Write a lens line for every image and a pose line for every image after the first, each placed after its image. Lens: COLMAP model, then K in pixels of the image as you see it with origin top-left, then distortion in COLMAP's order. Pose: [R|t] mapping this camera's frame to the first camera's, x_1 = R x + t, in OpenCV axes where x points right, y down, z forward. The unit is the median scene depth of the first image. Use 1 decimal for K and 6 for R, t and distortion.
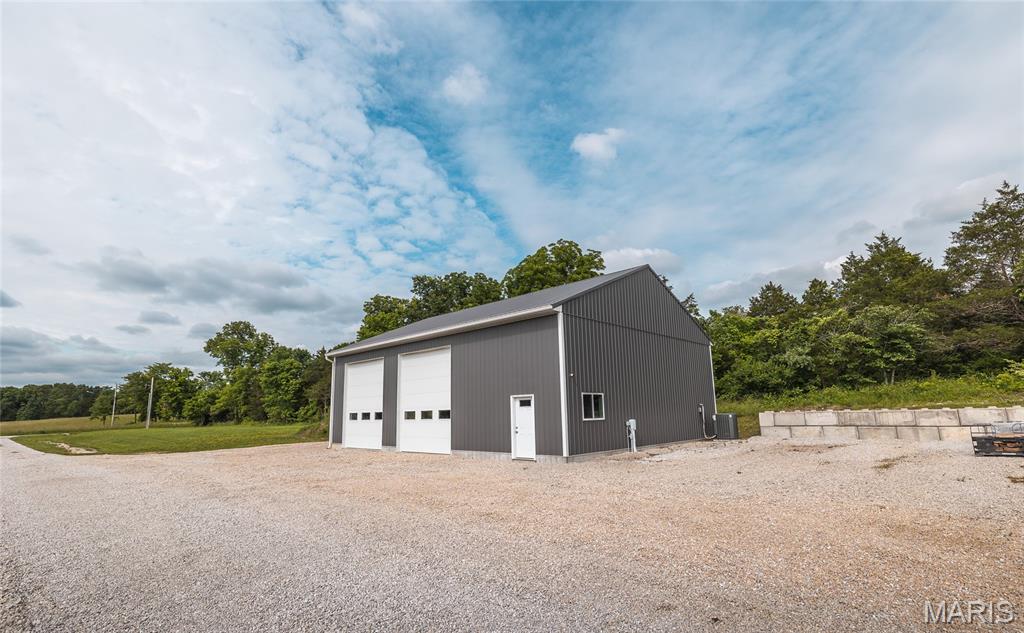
lens RADIAL K [[499.5, 0, 511.7], [0, 499.5, 339.6], [0, 0, 1]] dist [-0.002428, -0.000032]
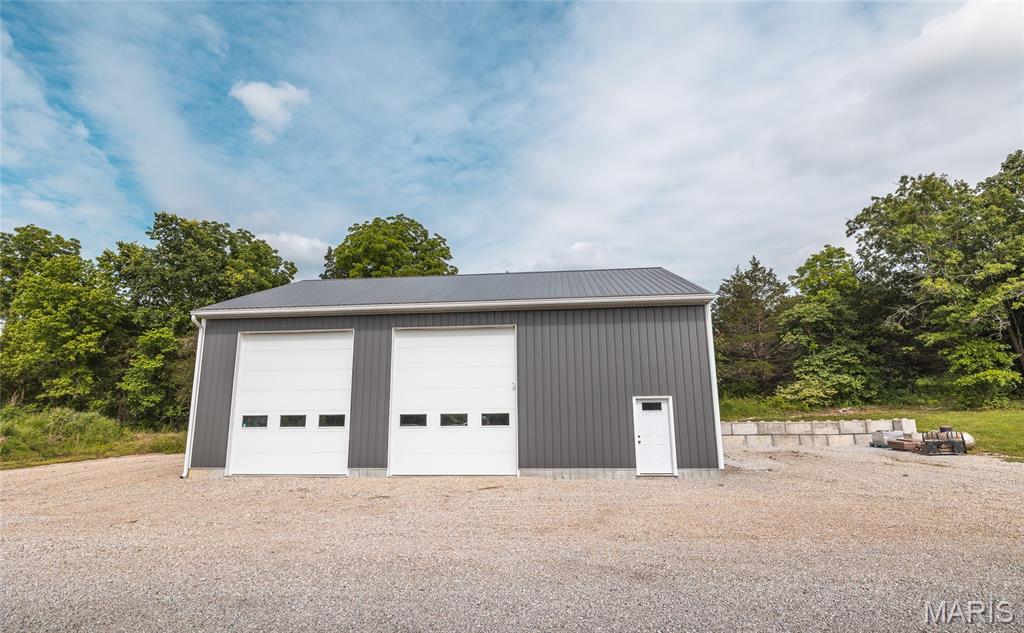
lens RADIAL K [[528.0, 0, 512.0], [0, 528.0, 316.5], [0, 0, 1]] dist [-0.018749, 0.008653]
pose [[0.783185, 0.136032, 0.606726, -0.397434], [-0.100234, 0.990634, -0.092721, 0.047739], [-0.613657, 0.011803, 0.789485, 0.258284]]
